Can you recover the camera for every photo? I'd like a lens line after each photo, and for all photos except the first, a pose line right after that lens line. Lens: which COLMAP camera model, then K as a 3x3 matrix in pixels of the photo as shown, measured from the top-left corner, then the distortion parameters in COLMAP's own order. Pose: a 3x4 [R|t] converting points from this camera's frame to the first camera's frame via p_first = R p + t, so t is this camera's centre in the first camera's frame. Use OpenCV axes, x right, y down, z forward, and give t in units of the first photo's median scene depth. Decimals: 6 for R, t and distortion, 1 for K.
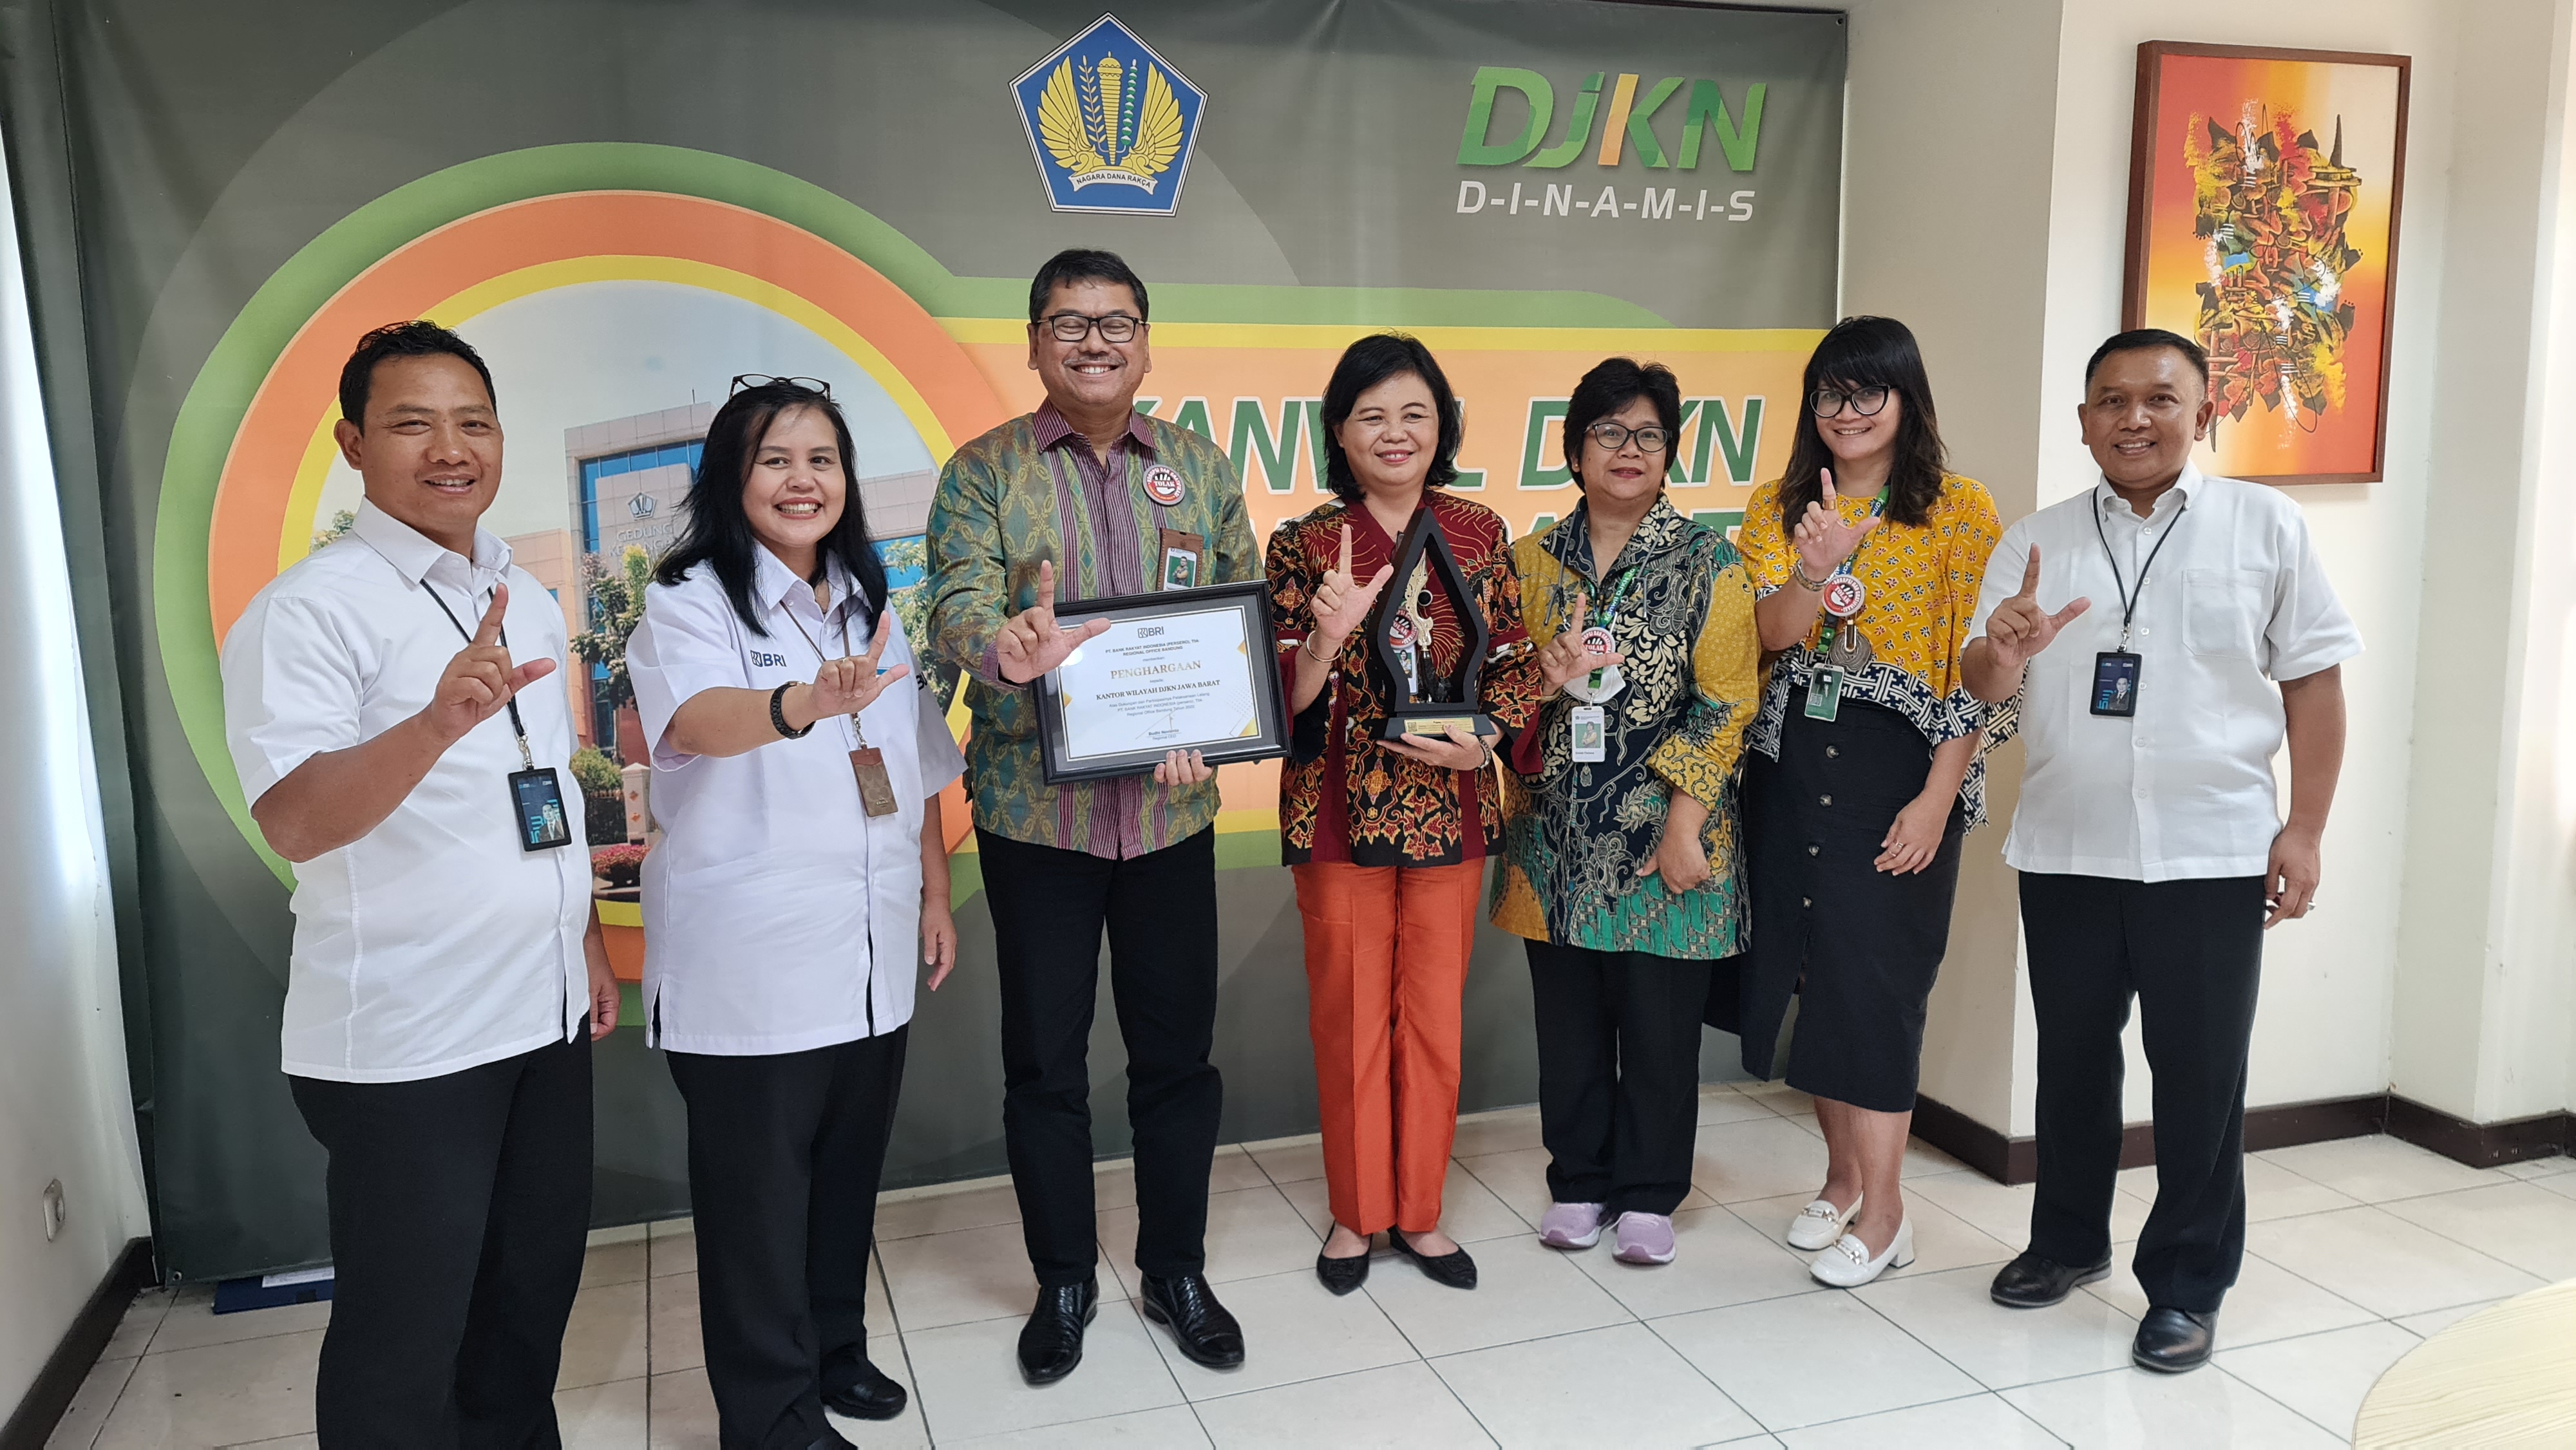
lens RADIAL K [[1881.1, 0, 1284.0], [0, 1881.1, 750.3], [0, 0, 1]] dist [0.067929, -0.049002]
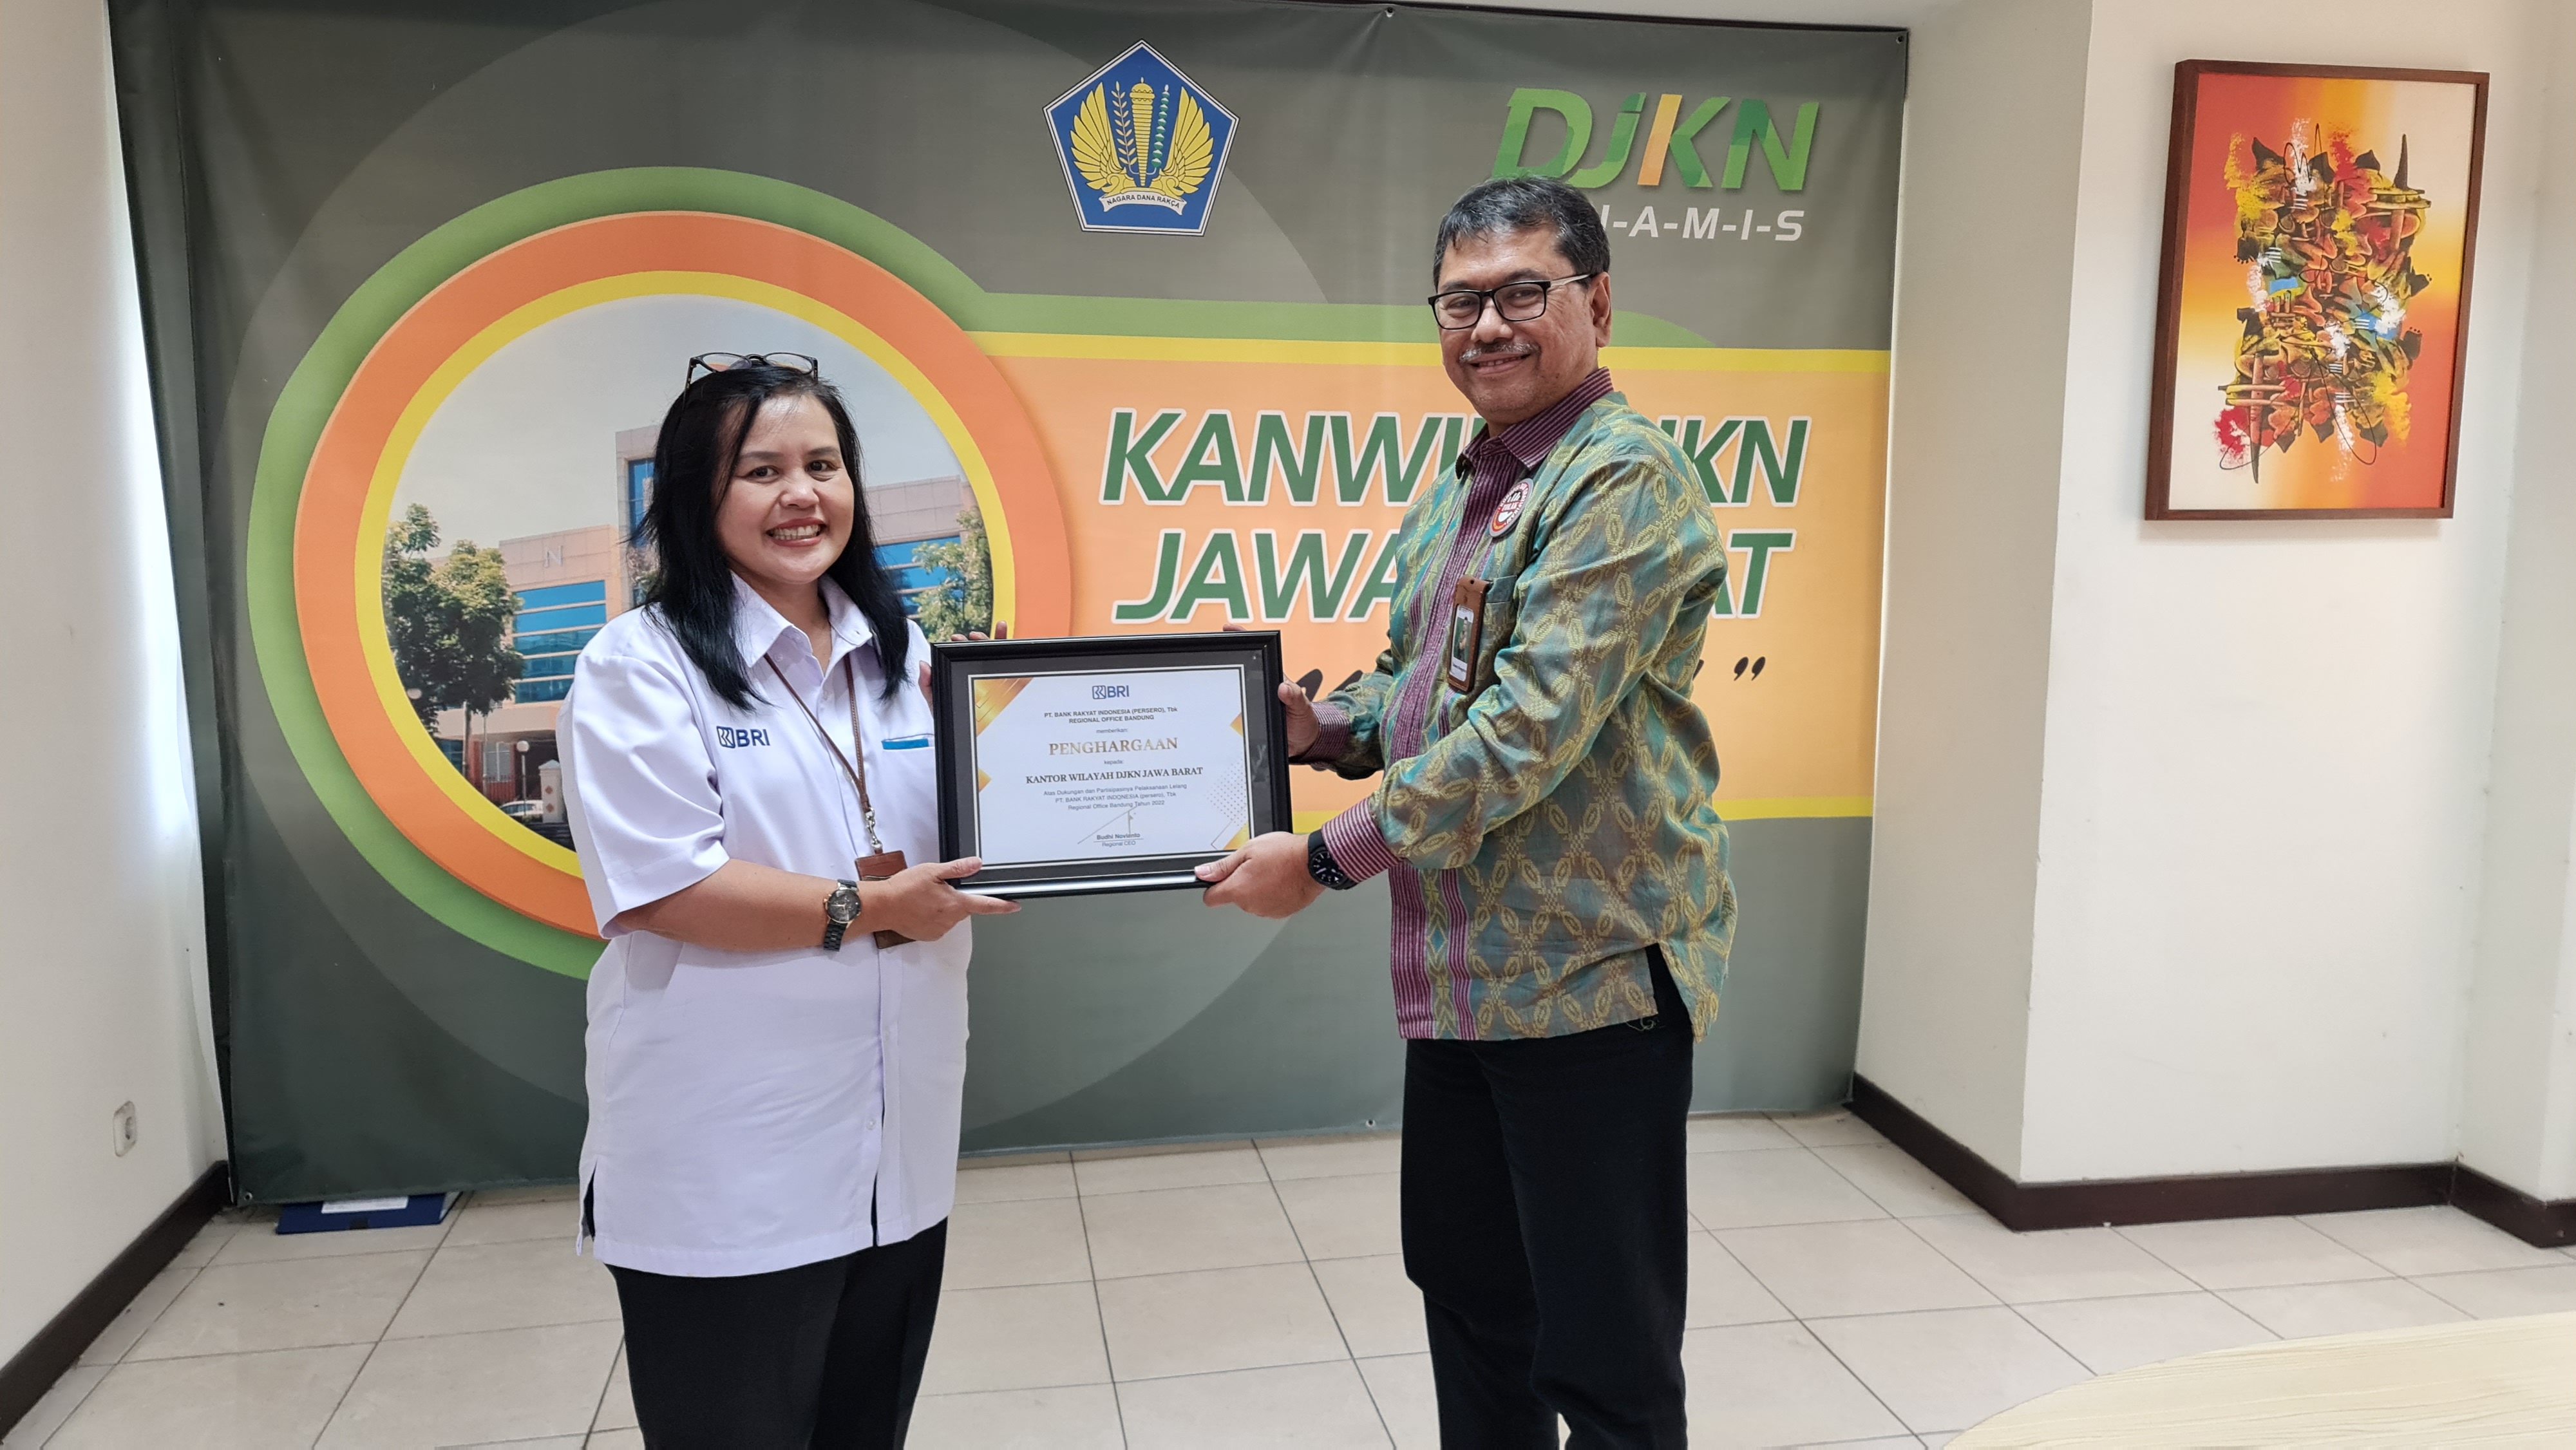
lens RADIAL K [[1877.9, 0, 1314.1], [0, 1877.9, 735.2], [0, 0, 1]] dist [0.092251, -0.090177]
pose [[0.991583, 0.036602, -0.124189, 0.140876], [-0.037767, 0.999262, -0.007041, -0.004544], [0.123840, 0.011672, 0.992234, -0.014852]]
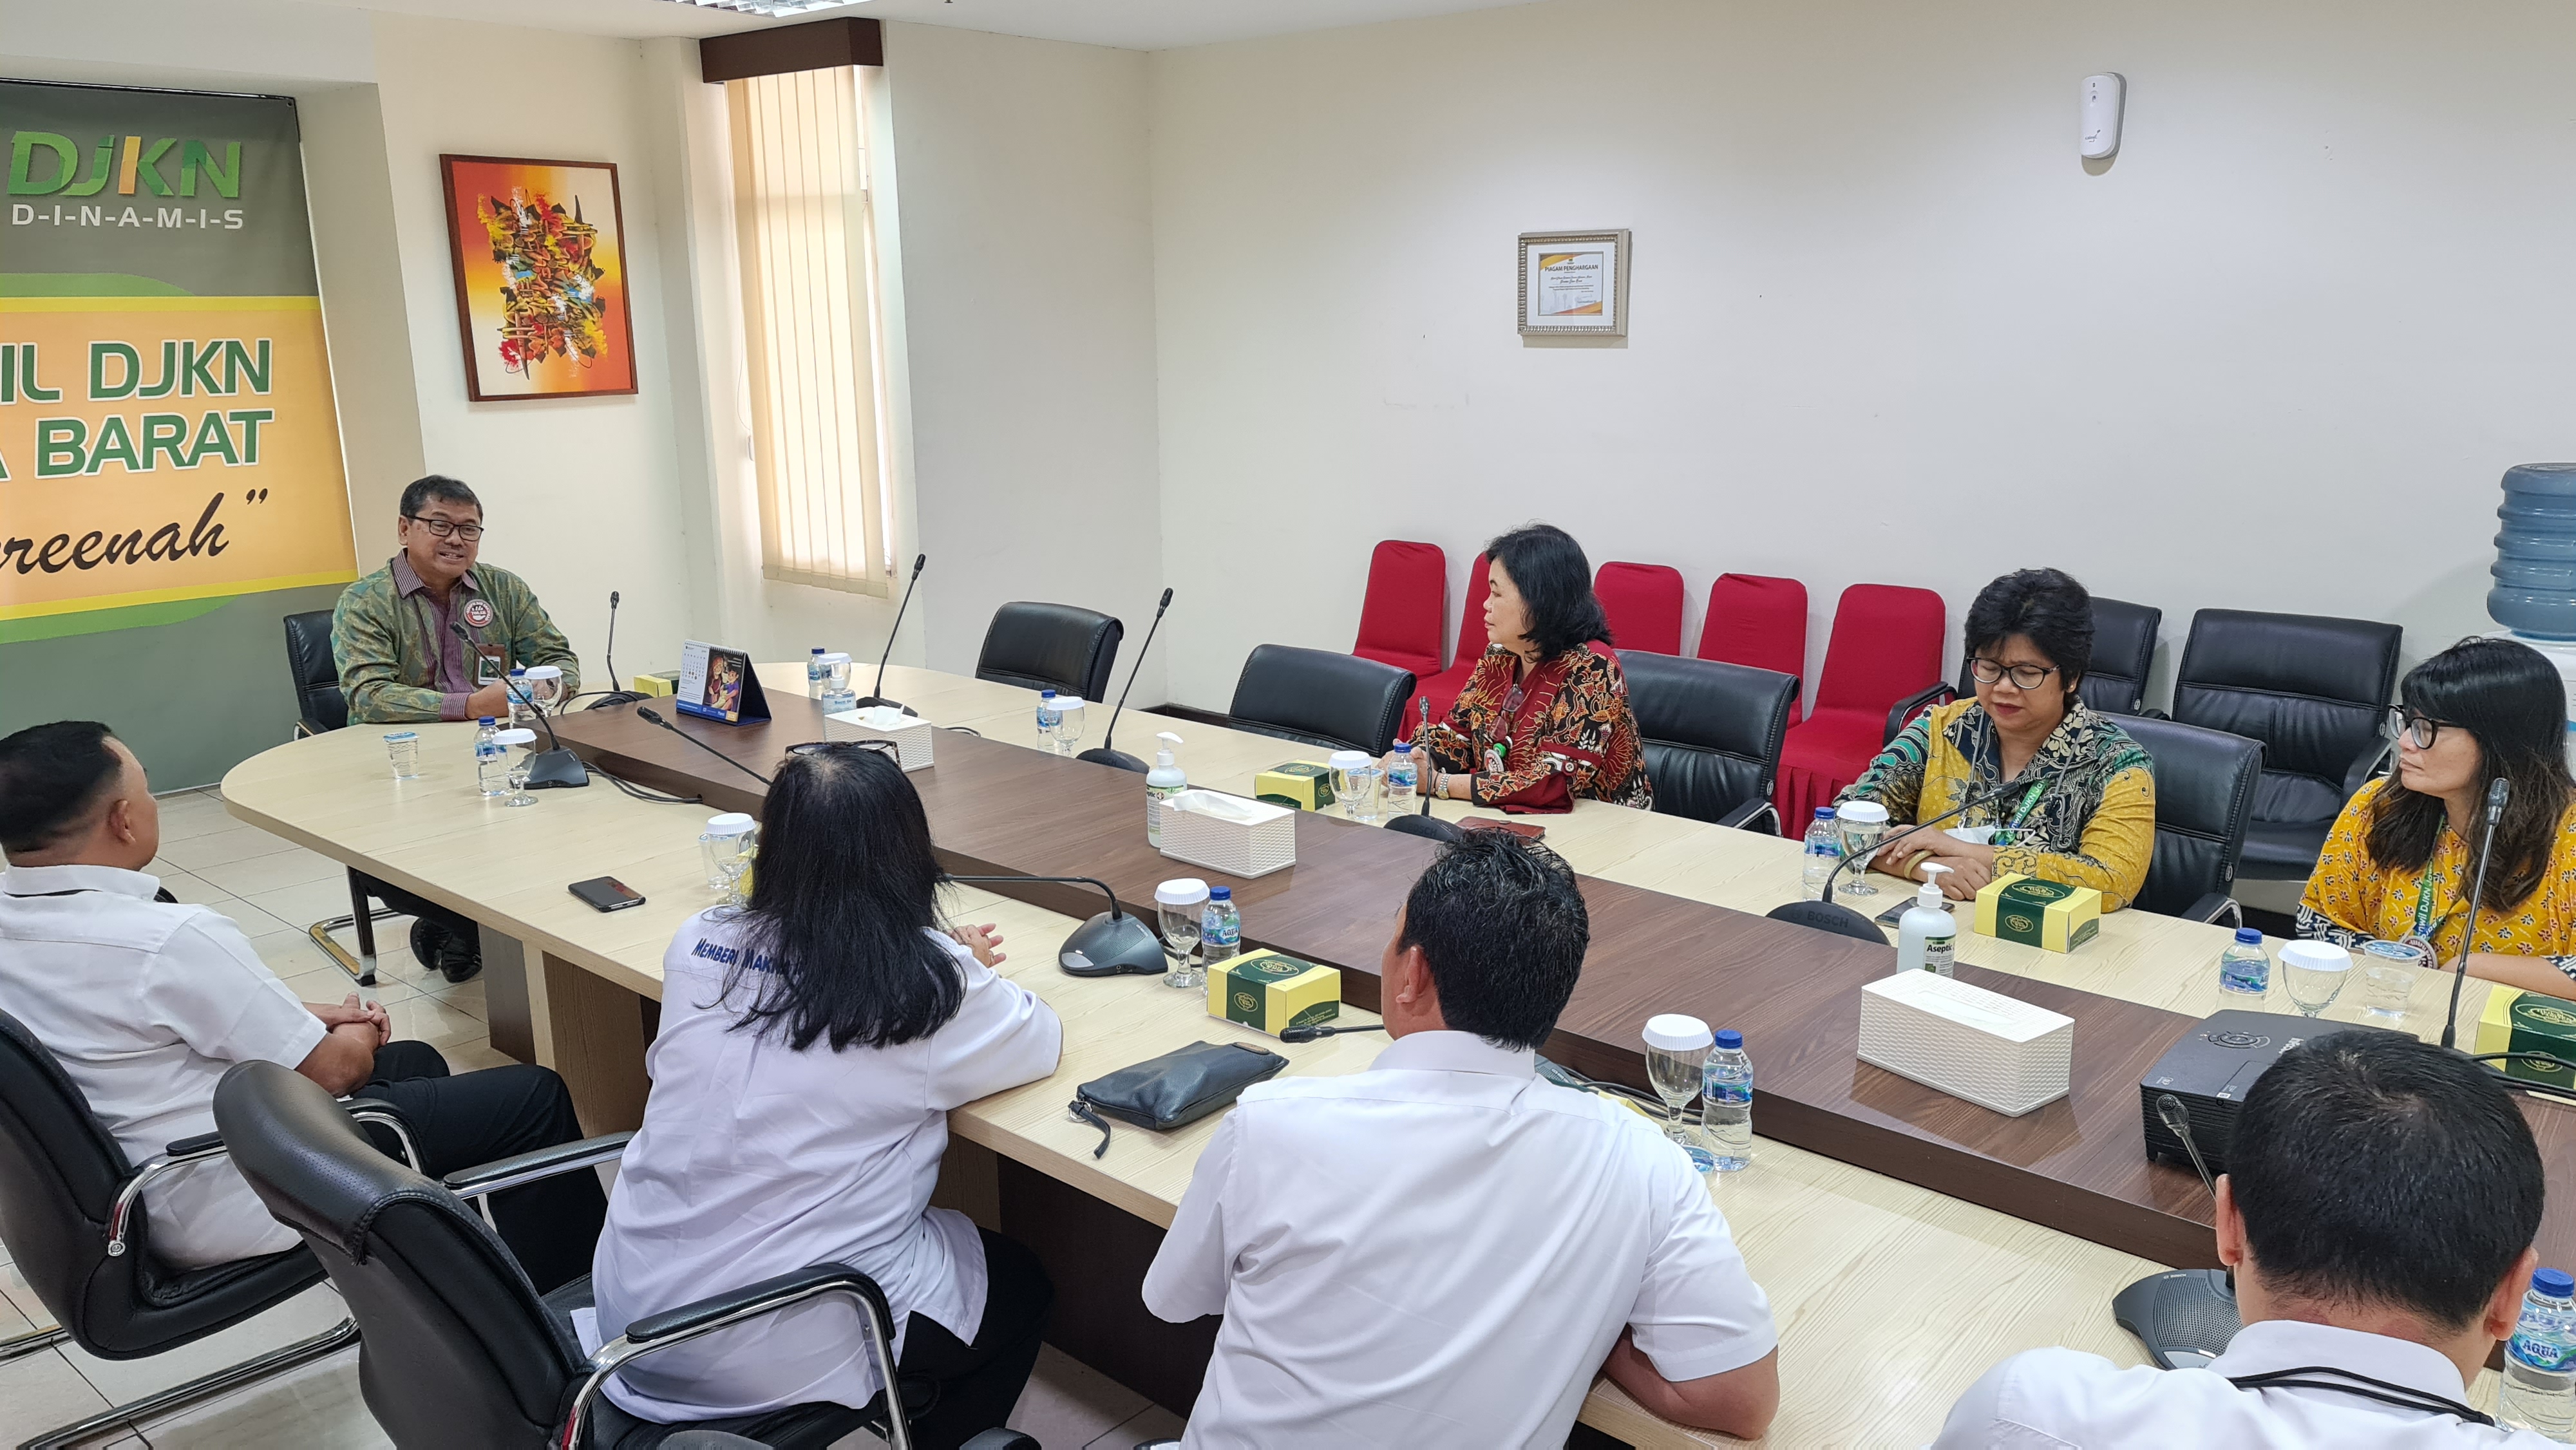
lens RADIAL K [[1877.9, 0, 1314.1], [0, 1877.9, 735.2], [0, 0, 1]] dist [0.092251, -0.090177]
pose [[0.858347, -0.109409, 0.501268, 0.180914], [0.066830, 0.992517, 0.102194, 0.045892], [-0.508698, -0.054218, 0.859236, -0.978496]]
